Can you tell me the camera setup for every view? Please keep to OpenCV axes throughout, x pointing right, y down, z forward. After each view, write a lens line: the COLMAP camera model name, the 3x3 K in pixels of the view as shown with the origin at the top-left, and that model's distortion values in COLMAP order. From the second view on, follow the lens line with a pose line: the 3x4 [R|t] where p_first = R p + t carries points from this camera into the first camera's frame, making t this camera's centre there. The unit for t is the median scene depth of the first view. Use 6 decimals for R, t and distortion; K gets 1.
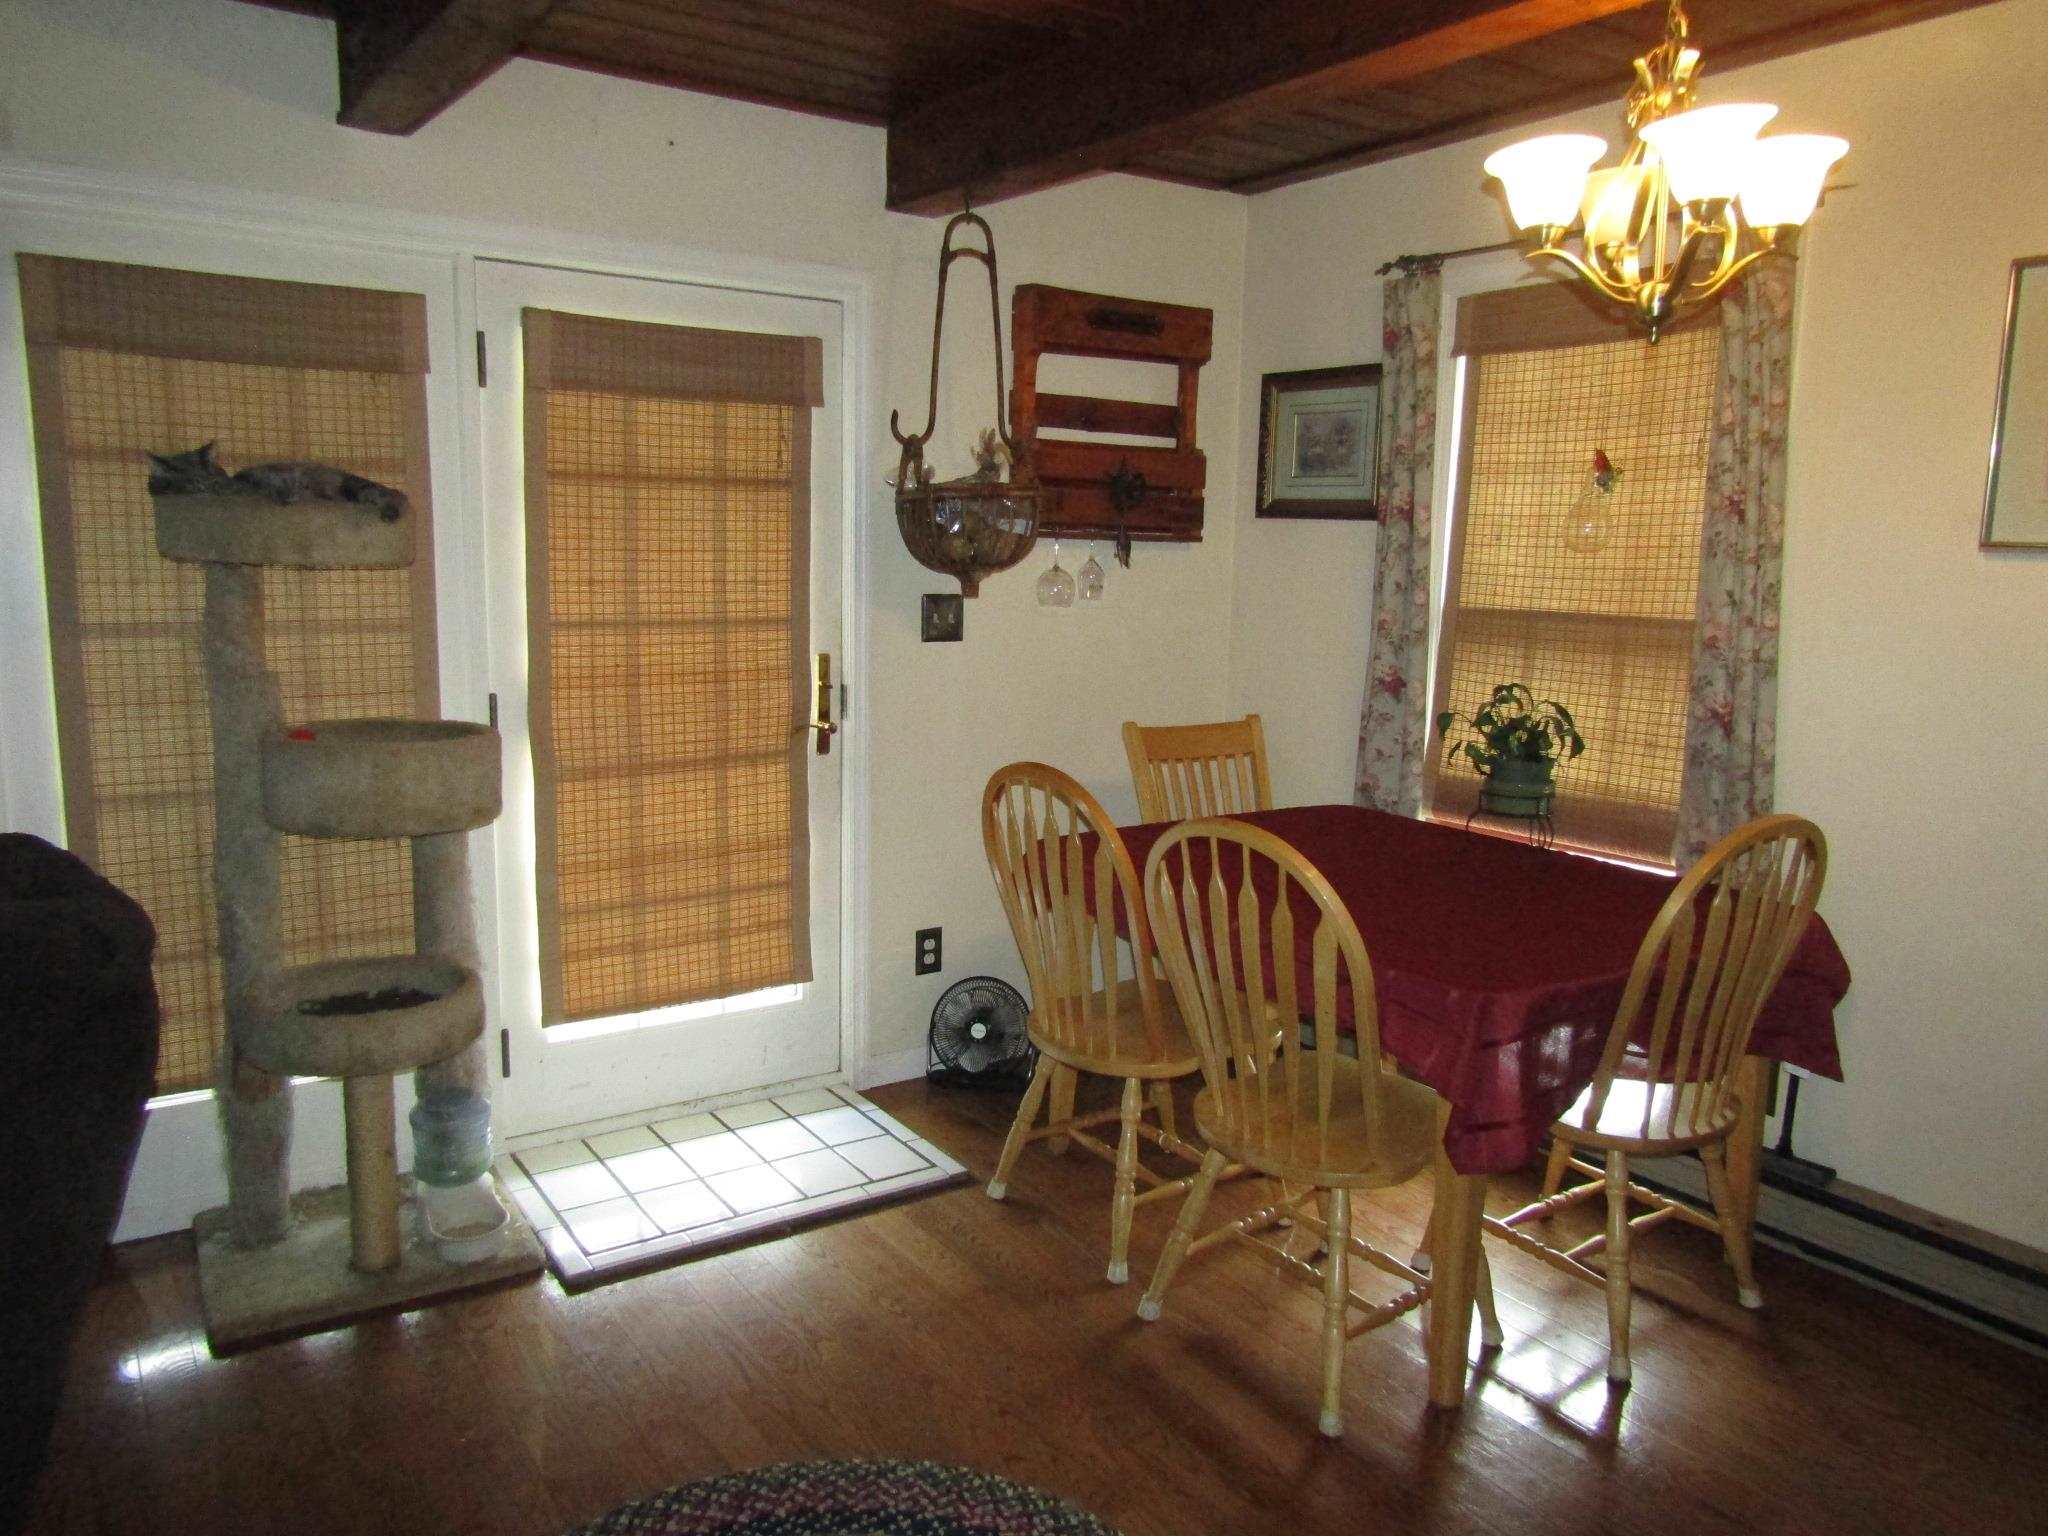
lens RADIAL K [[1460.5, 0, 1020.7], [0, 1460.5, 780.4], [0, 0, 1]] dist [-0.010697, 0.002852]
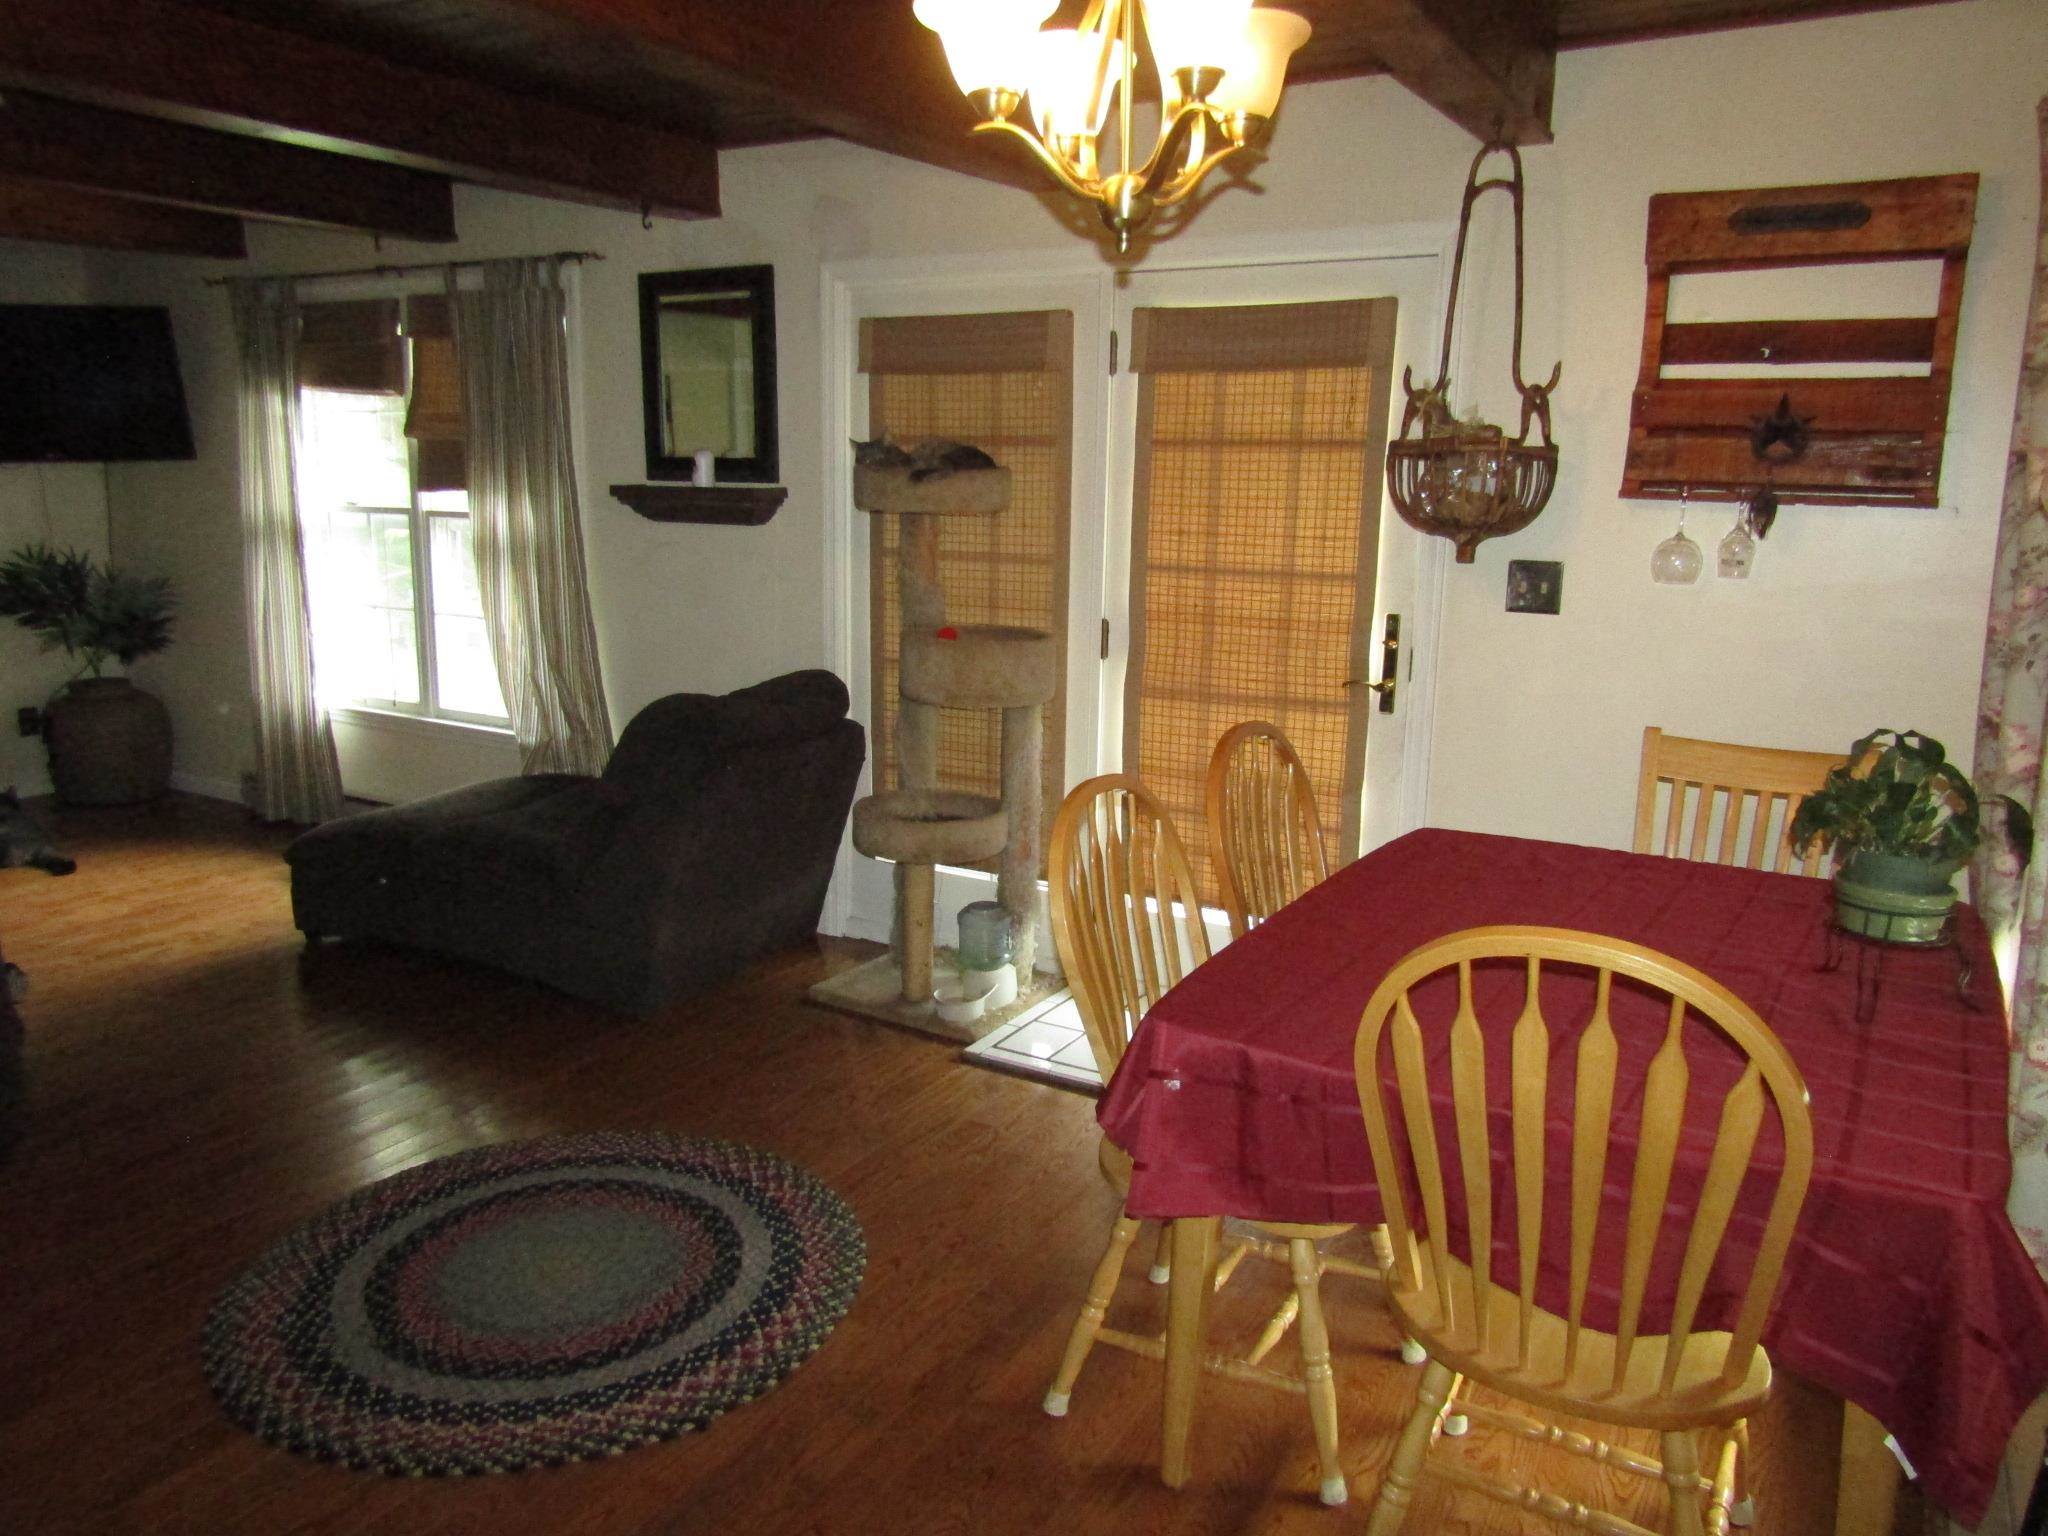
lens RADIAL K [[1445.9, 0, 1028.1], [0, 1445.9, 764.8], [0, 0, 1]] dist [-0.005152, -0.009644]
pose [[0.431709, 0.167471, -0.886330, 0.696121], [-0.153586, 0.981912, 0.110723, -0.059694], [0.888841, 0.088328, 0.449621, 0.364605]]
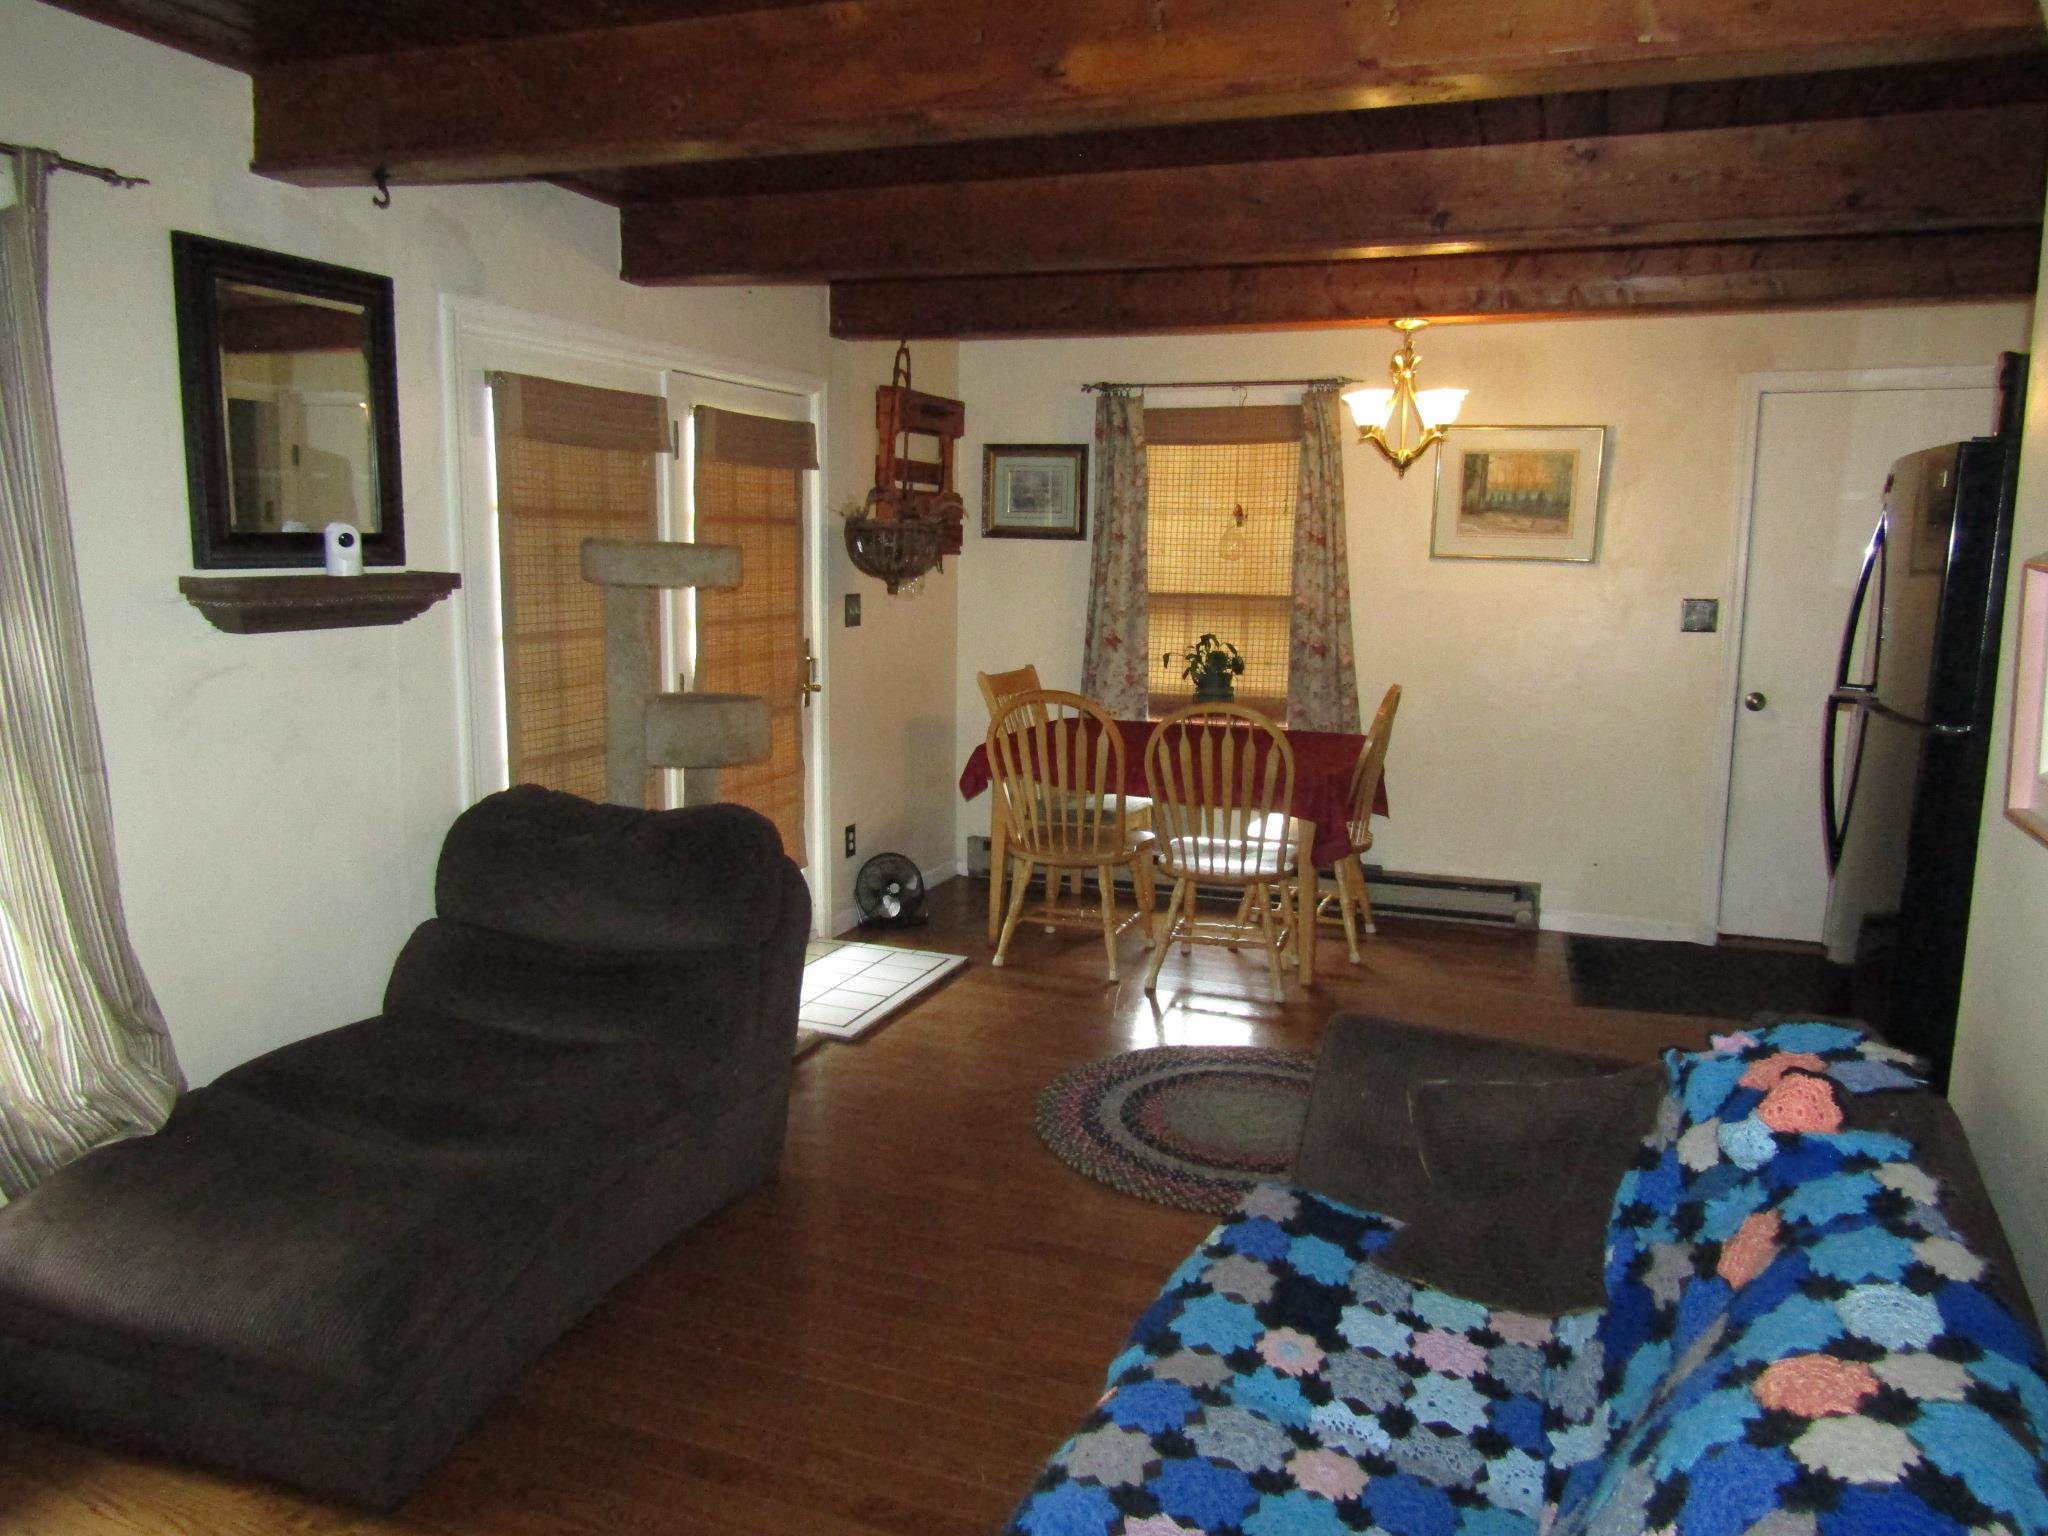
lens RADIAL K [[1450.5, 0, 1029.2], [0, 1450.5, 773.3], [0, 0, 1]] dist [-0.010903, -0.000892]
pose [[0.821304, -0.100143, 0.561633, -0.829248], [0.095838, 0.994701, 0.037214, 0.015828], [-0.562383, 0.023261, 0.826549, -0.331682]]
